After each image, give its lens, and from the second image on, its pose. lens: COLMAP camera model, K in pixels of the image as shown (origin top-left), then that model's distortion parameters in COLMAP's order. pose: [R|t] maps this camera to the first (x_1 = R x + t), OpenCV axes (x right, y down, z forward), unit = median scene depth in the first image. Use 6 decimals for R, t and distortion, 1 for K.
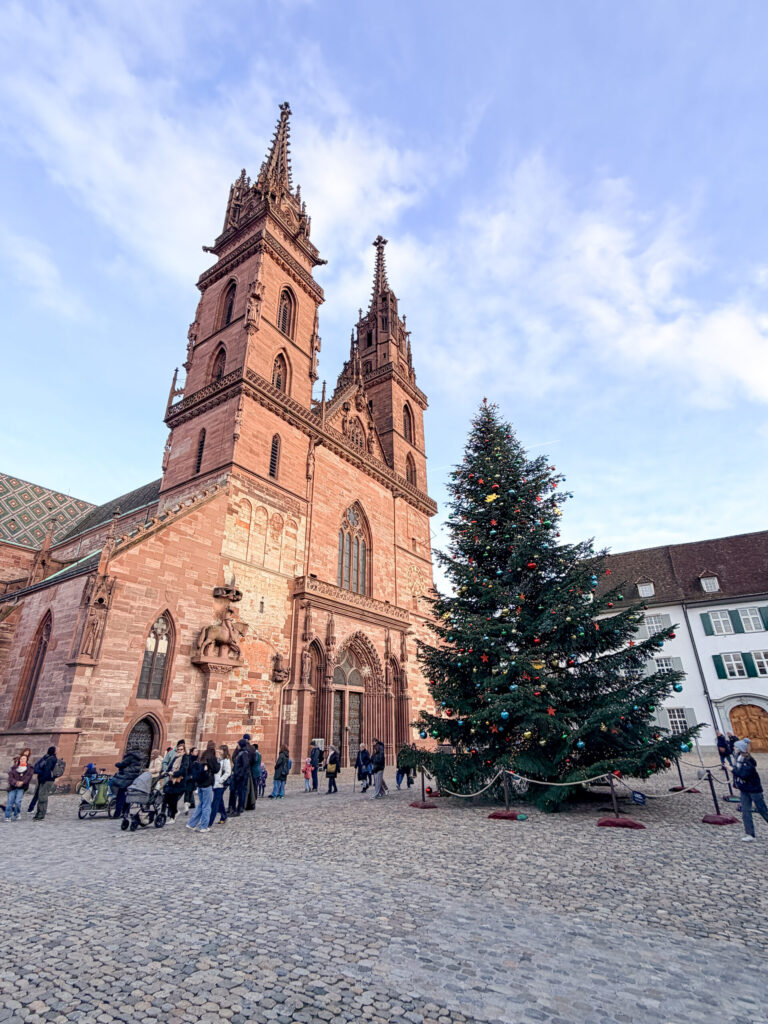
lens RADIAL K [[488.6, 0, 379.3], [0, 488.6, 514.5], [0, 0, 1]] dist [-0.005221, -0.001070]
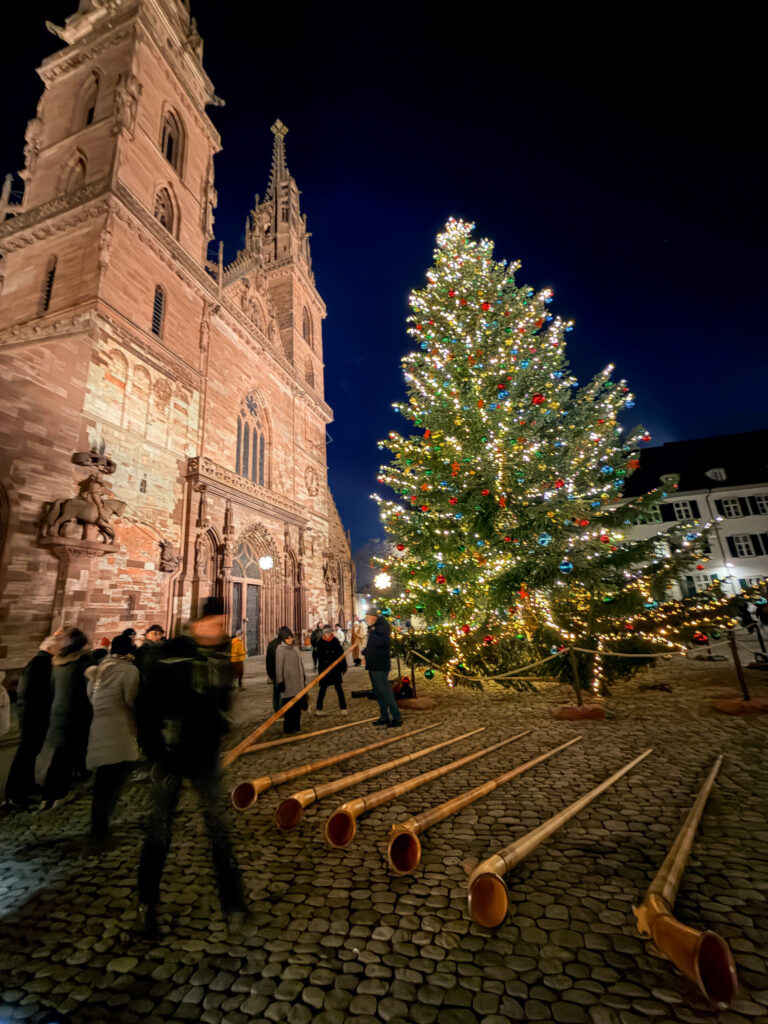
lens RADIAL K [[405.4, 0, 383.5], [0, 405.4, 504.3], [0, 0, 1]] dist [-0.001825, -0.000035]
pose [[0.955801, 0.016728, 0.293537, -0.047873], [-0.054971, 0.990942, 0.122522, 0.105226], [-0.288829, -0.133243, 0.948063, 0.203785]]
